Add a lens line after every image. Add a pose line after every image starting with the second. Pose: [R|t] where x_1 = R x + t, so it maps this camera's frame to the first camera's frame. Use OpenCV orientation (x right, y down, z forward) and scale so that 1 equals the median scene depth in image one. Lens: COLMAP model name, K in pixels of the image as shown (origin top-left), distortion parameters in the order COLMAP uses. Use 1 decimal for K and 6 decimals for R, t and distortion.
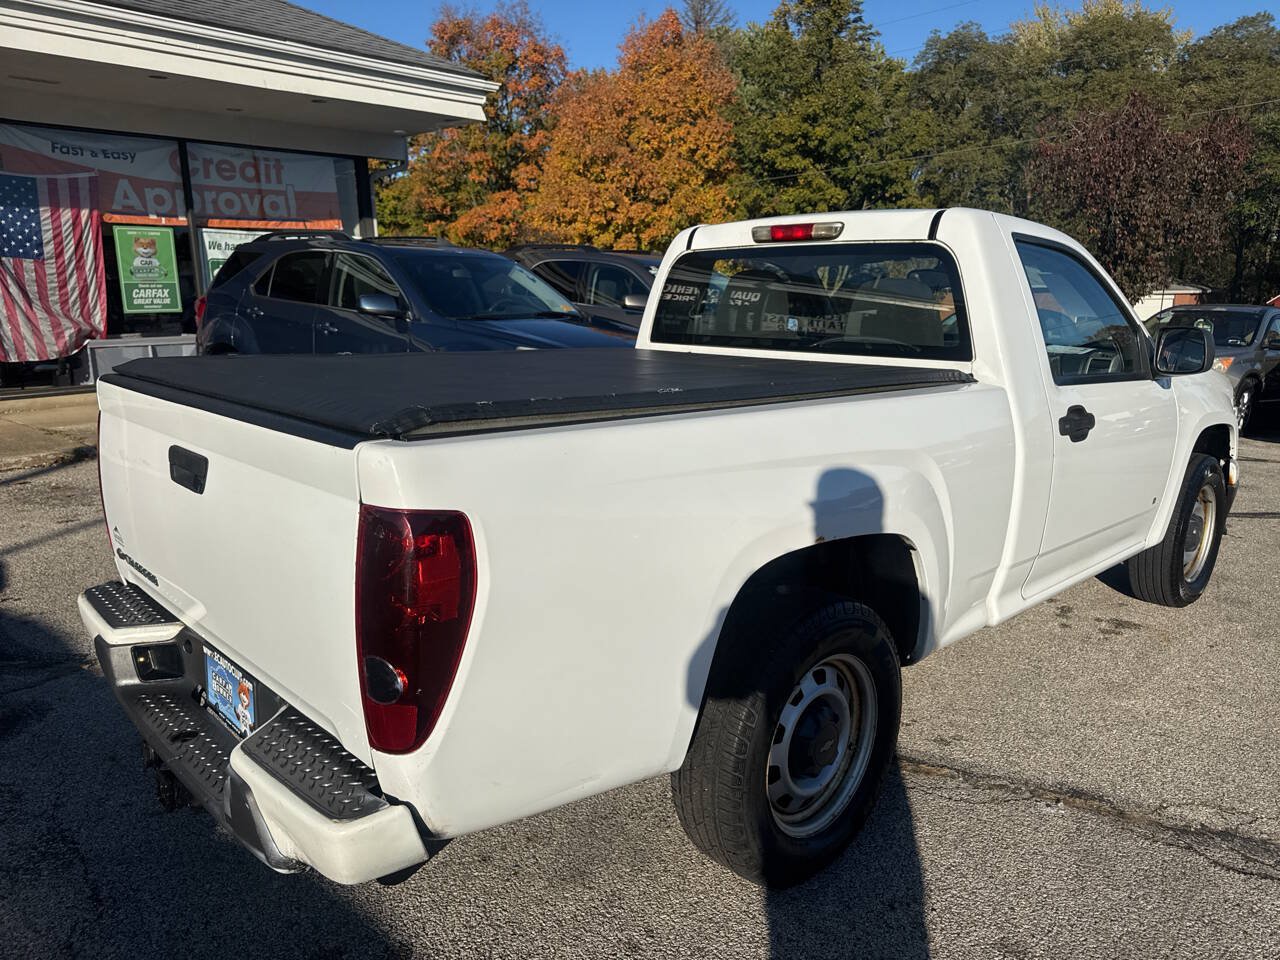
lens RADIAL K [[894.8, 0, 642.8], [0, 894.8, 487.1], [0, 0, 1]] dist [0.011801, -0.019635]
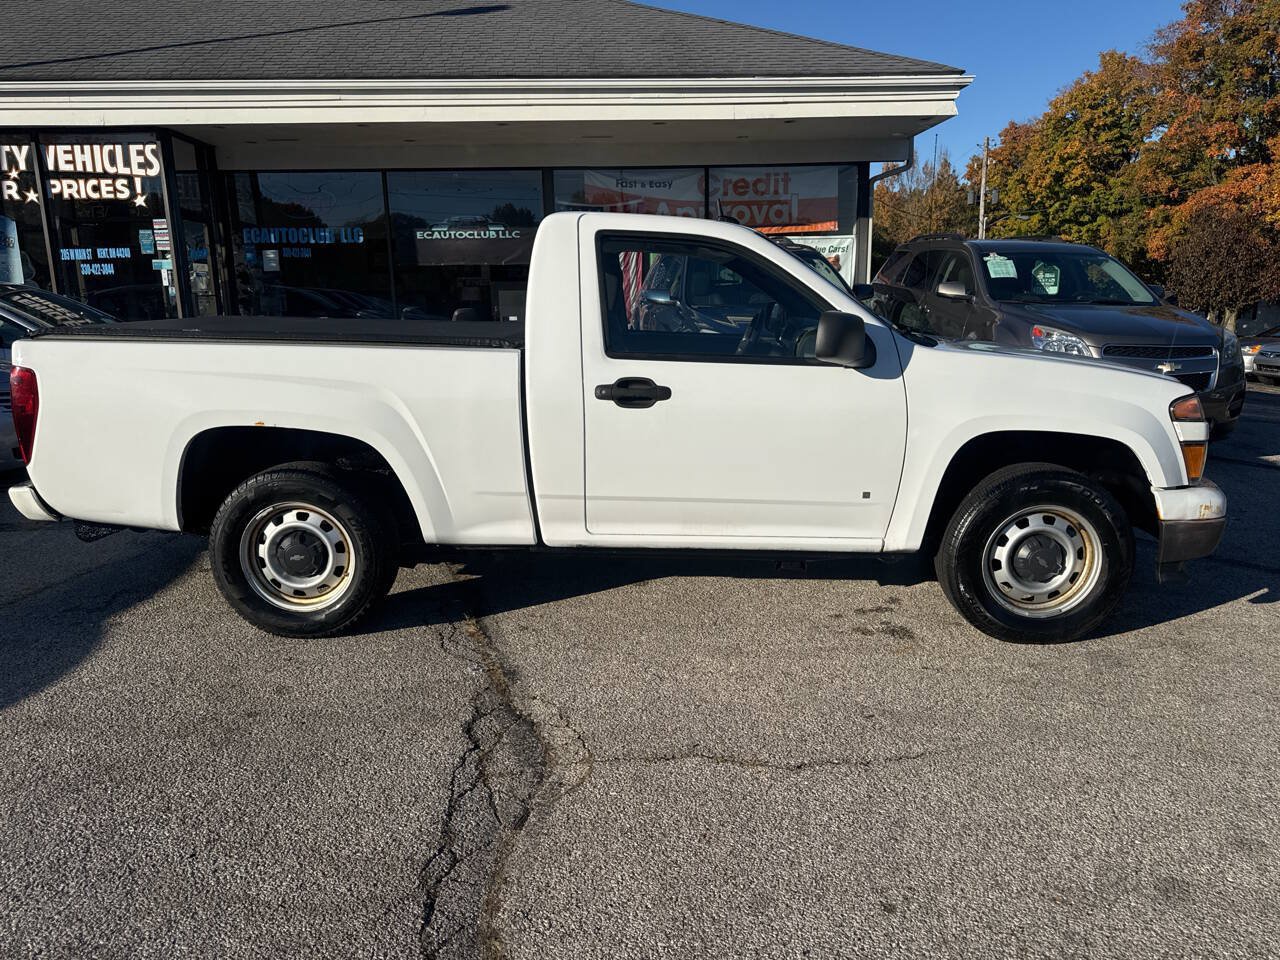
lens RADIAL K [[894.8, 0, 627.5], [0, 894.8, 483.0], [0, 0, 1]] dist [0.011801, -0.019635]
pose [[0.700351, 0.140979, -0.699738, 0.330796], [-0.140943, 0.988314, 0.058053, -0.004559], [0.699745, 0.057966, 0.712037, 0.046039]]
